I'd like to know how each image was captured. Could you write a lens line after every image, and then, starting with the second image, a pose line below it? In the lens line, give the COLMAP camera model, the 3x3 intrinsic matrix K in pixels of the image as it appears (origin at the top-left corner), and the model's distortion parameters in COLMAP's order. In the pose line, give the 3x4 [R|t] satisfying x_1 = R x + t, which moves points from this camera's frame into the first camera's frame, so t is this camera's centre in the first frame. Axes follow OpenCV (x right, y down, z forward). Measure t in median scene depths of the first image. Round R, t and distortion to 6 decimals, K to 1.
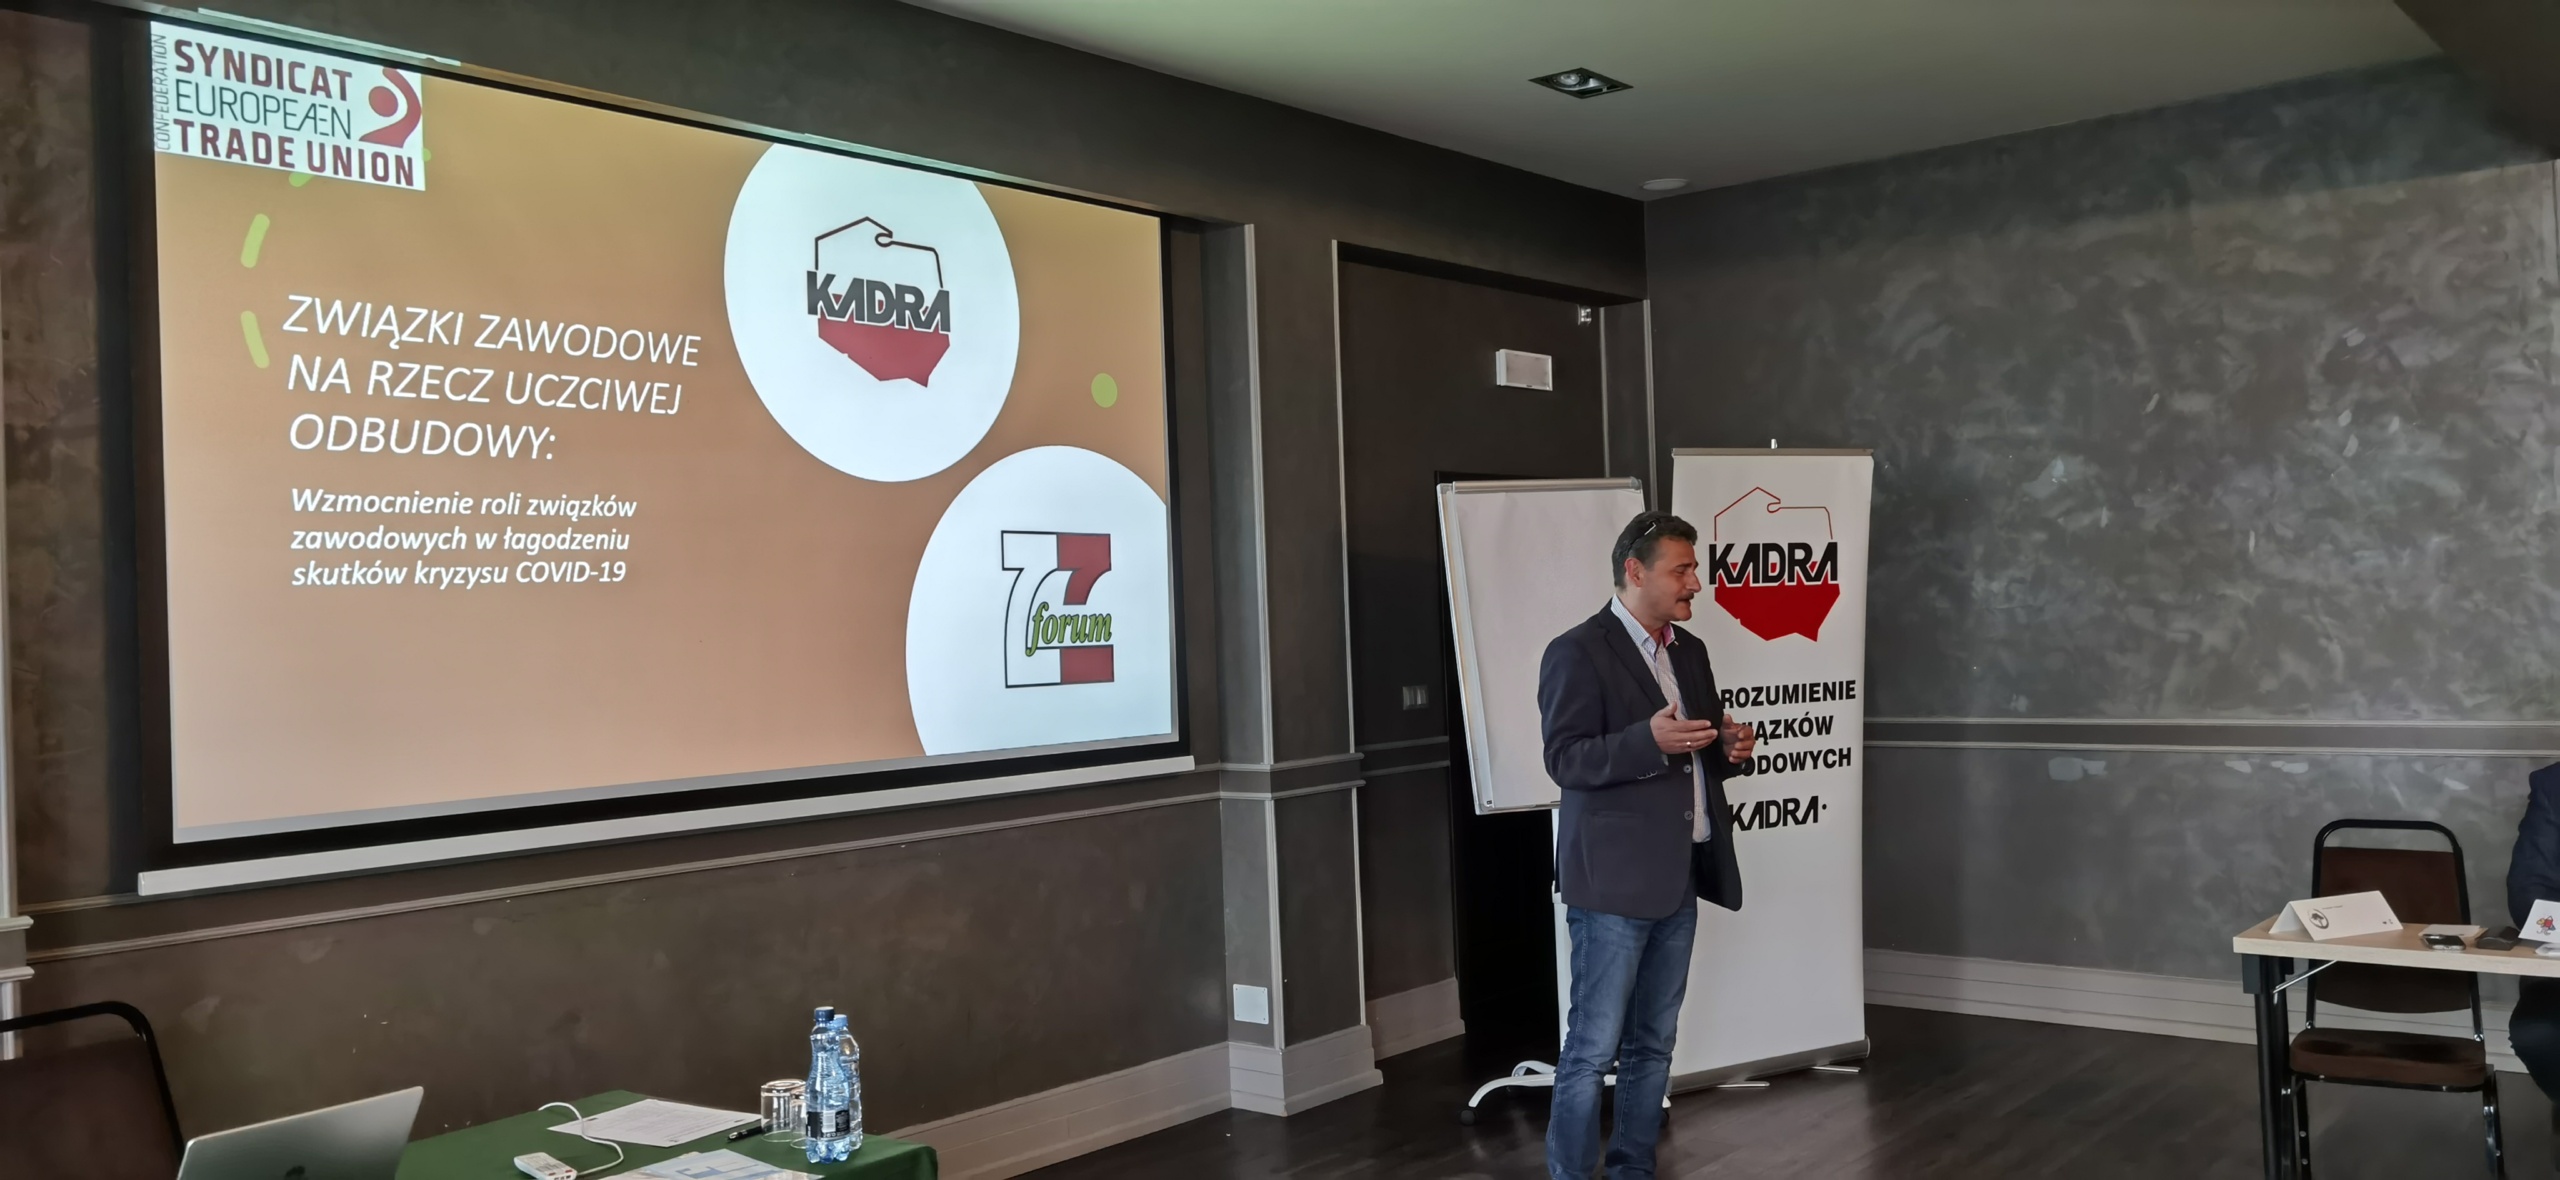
lens RADIAL K [[1958.5, 0, 1280.0], [0, 1958.5, 590.0], [0, 0, 1]] dist [0.033416, -0.044805]
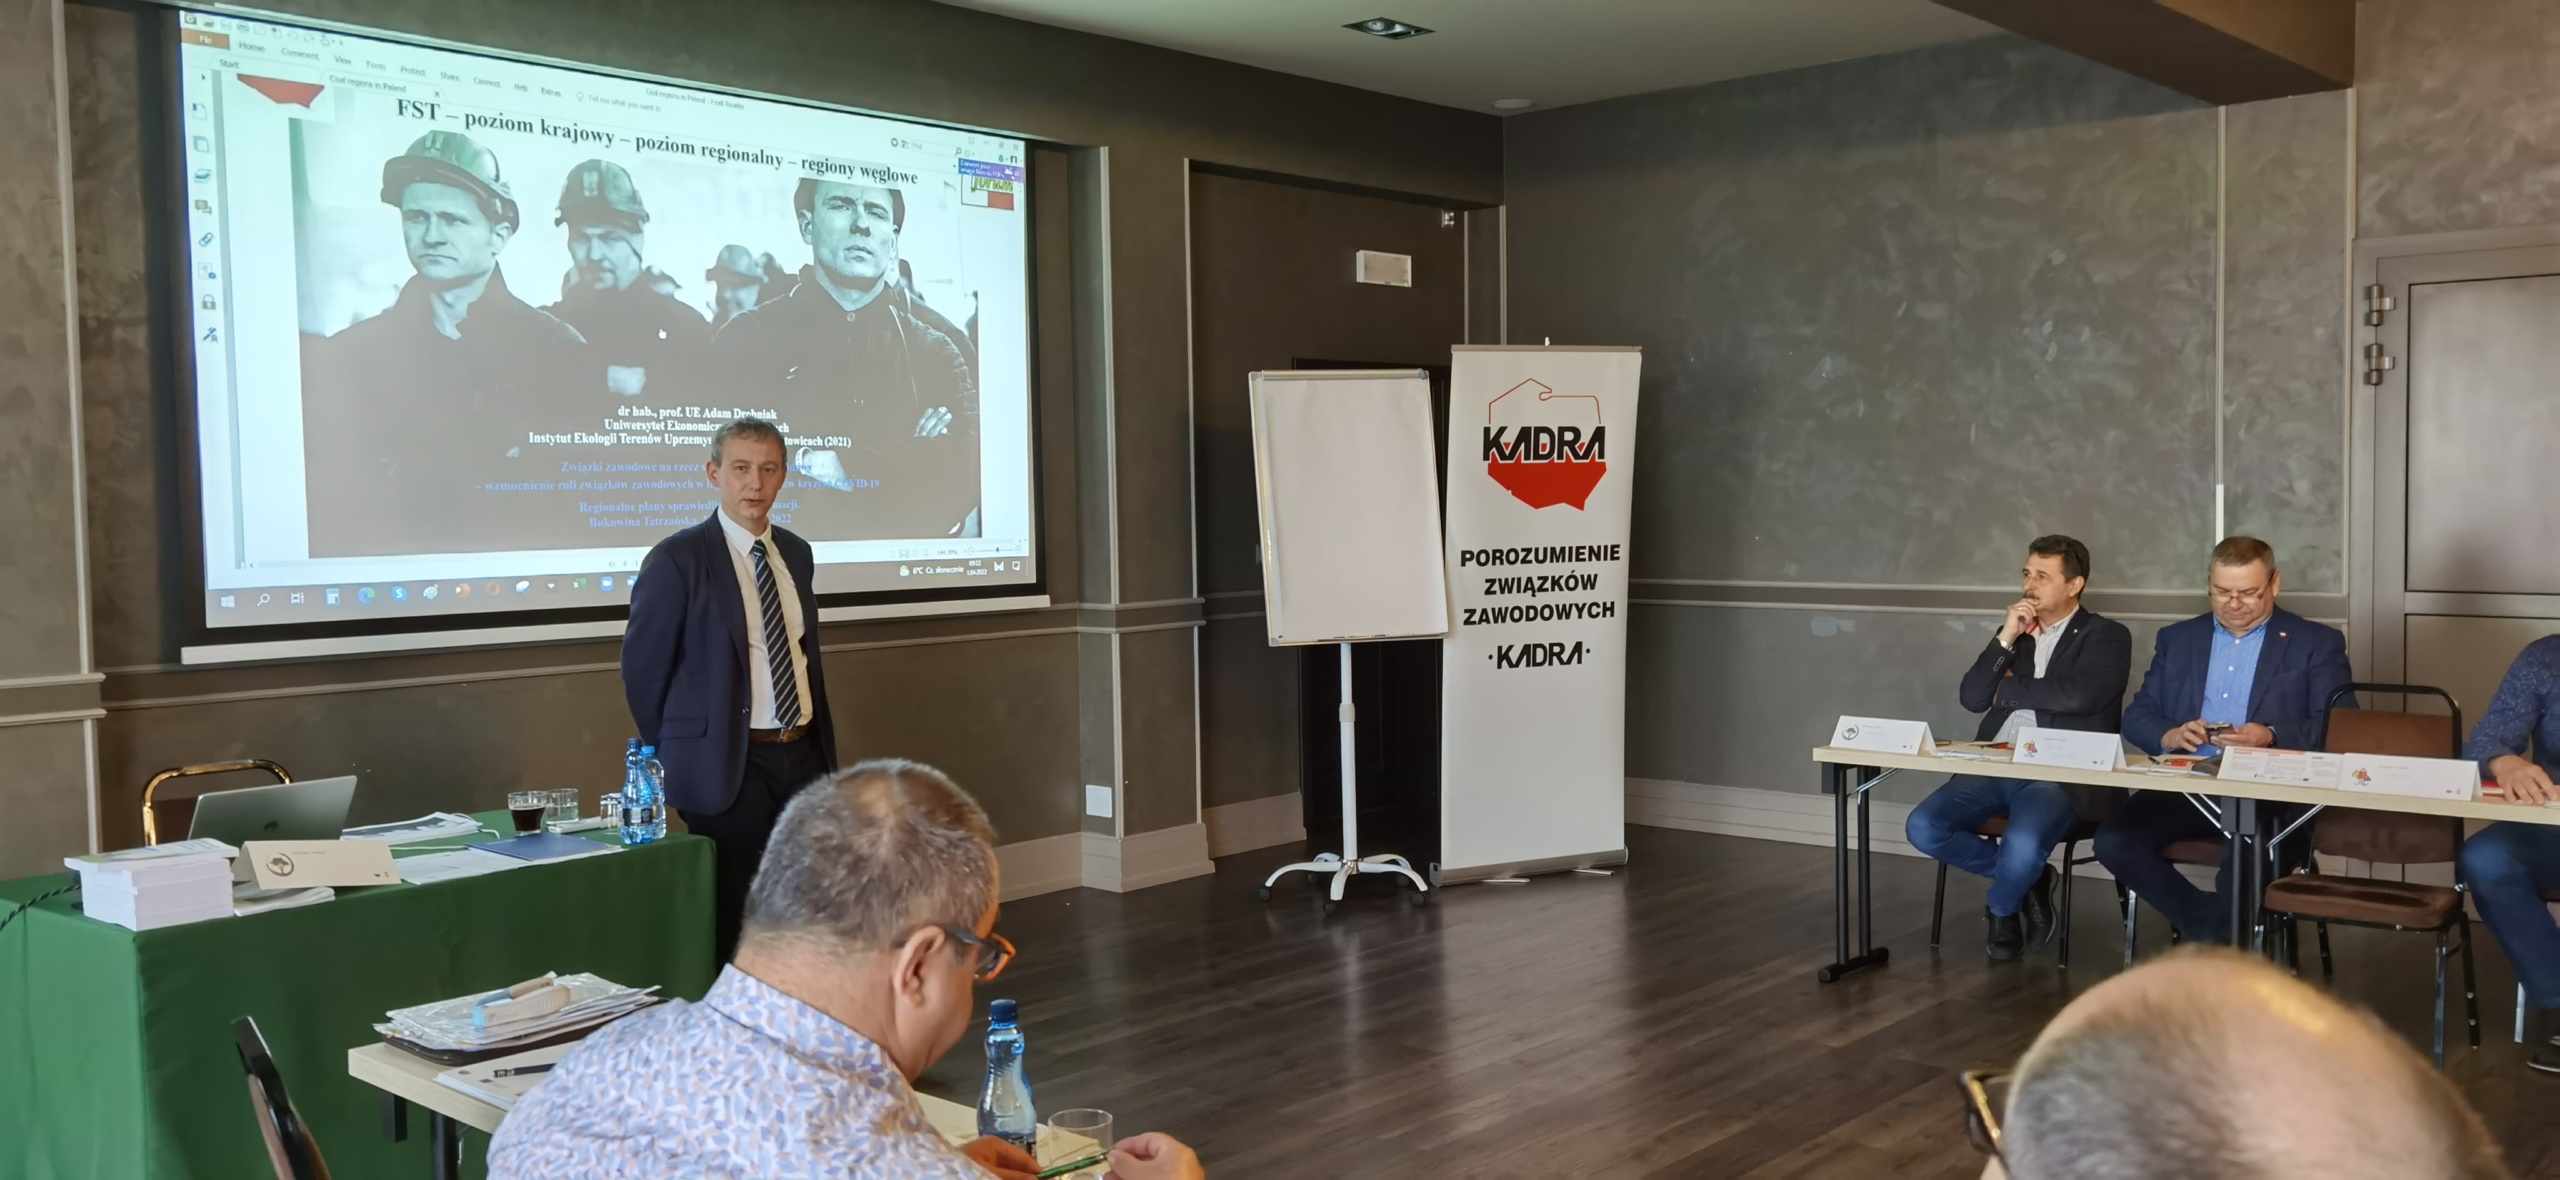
lens RADIAL K [[2016.7, 0, 1282.0], [0, 2016.7, 590.0], [0, 0, 1]] dist [0.011387, 0.000325]
pose [[0.998764, 0.022037, -0.044550, 0.149865], [-0.019113, 0.997700, 0.065037, -0.001549], [0.045880, -0.064106, 0.996888, -0.221604]]
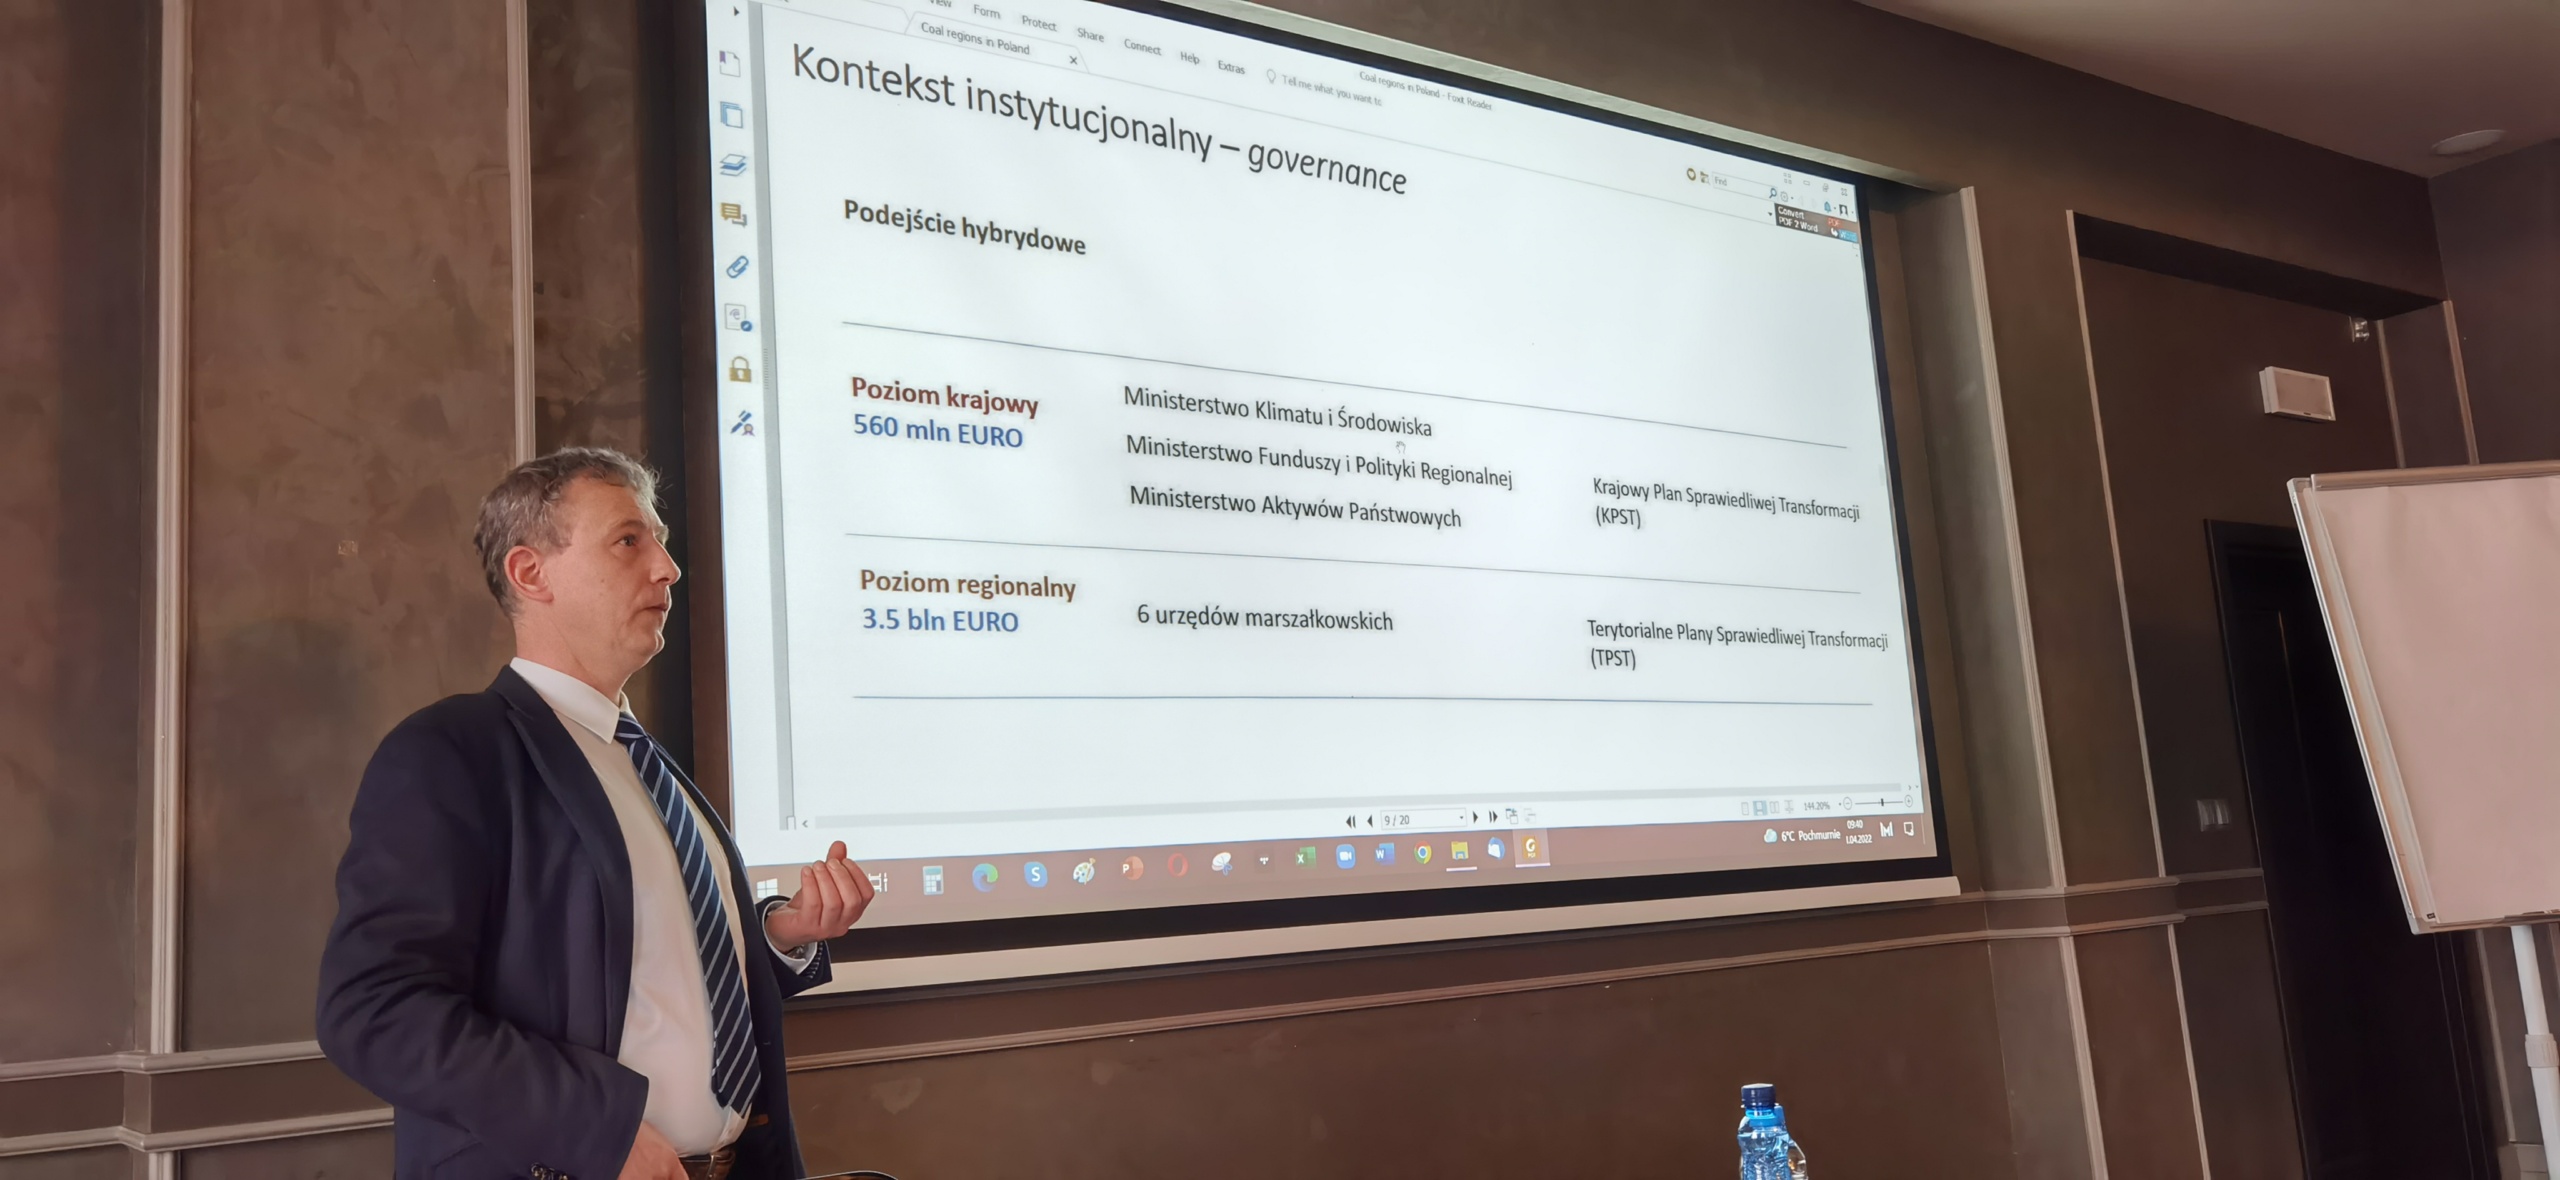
lens RADIAL K [[2007.3, 0, 1280.9], [0, 2007.3, 579.2], [0, 0, 1]] dist [0.012124, 0.001209]
pose [[0.969899, -0.074592, -0.231803, -0.105477], [0.041975, 0.988892, -0.142586, 0.069268], [0.239863, 0.128564, 0.962256, 0.182473]]
